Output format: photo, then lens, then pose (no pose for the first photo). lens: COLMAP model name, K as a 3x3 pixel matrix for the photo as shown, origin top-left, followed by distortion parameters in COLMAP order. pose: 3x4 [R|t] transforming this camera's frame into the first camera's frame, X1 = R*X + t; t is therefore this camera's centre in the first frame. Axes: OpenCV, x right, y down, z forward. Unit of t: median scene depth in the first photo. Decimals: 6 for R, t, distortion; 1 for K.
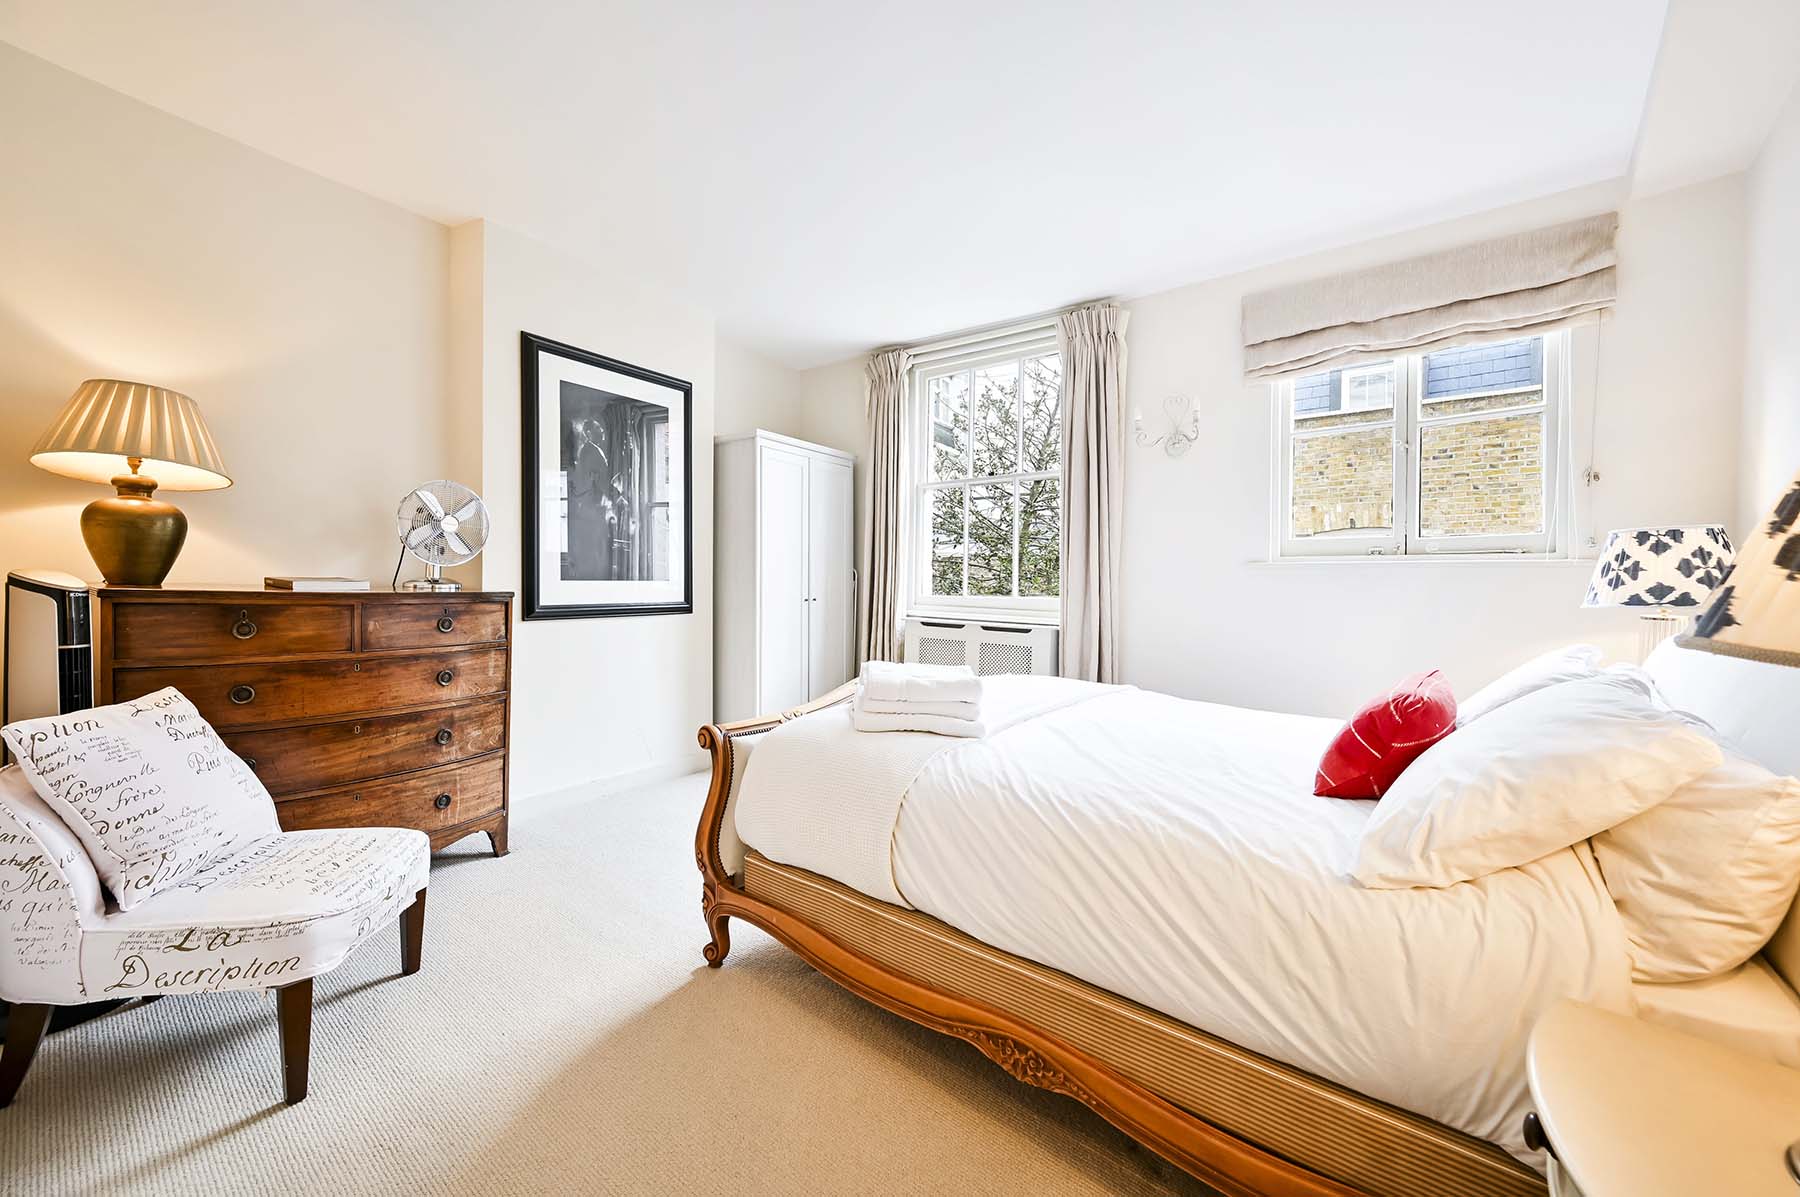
lens RADIAL K [[712.8, 0, 895.8], [0, 712.8, 605.5], [0, 0, 1]] dist [-0.000204, -0.000104]
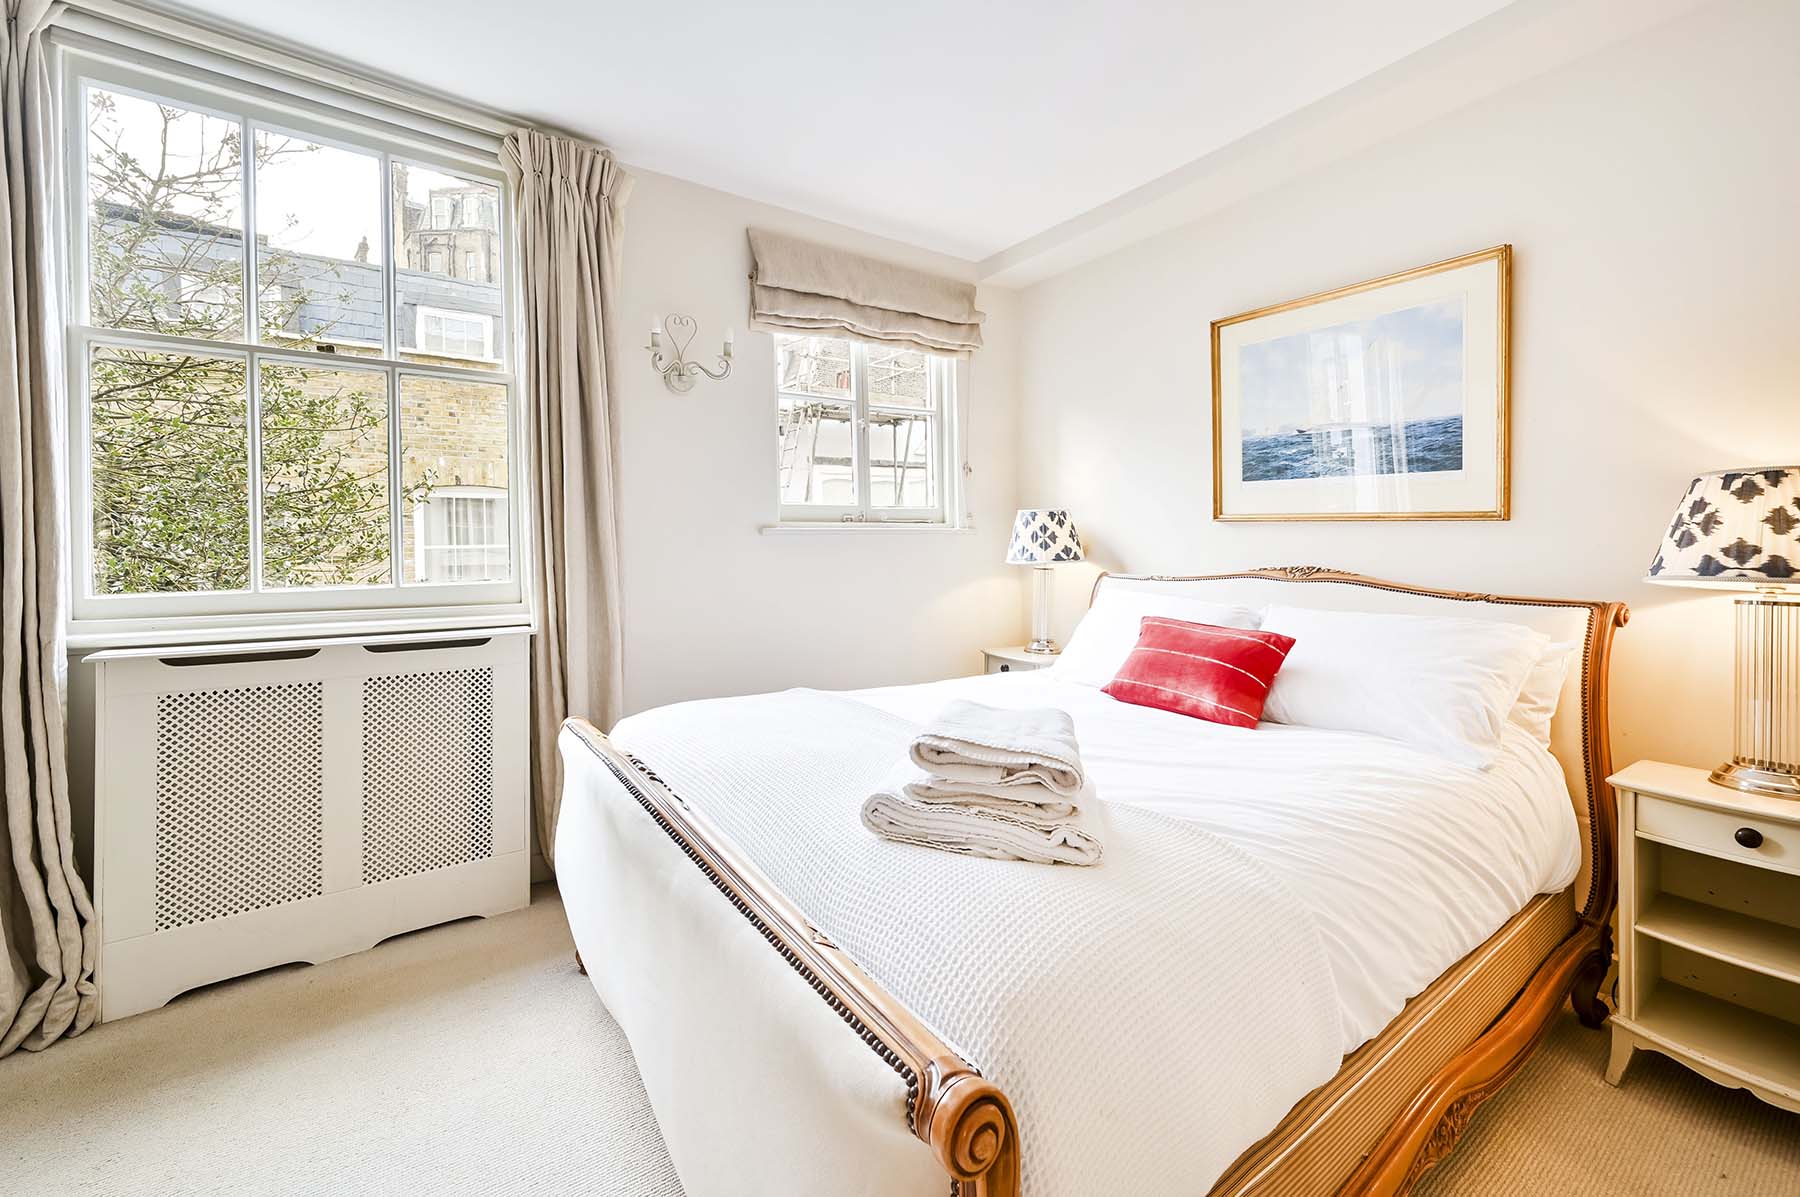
lens RADIAL K [[737.7, 0, 904.3], [0, 737.7, 550.6], [0, 0, 1]] dist [0.000297, -0.000013]
pose [[0.249556, -0.023941, 0.968064, -0.333555], [0.042039, 0.999020, 0.013870, -0.034875], [-0.967447, 0.037235, 0.250318, 0.560265]]
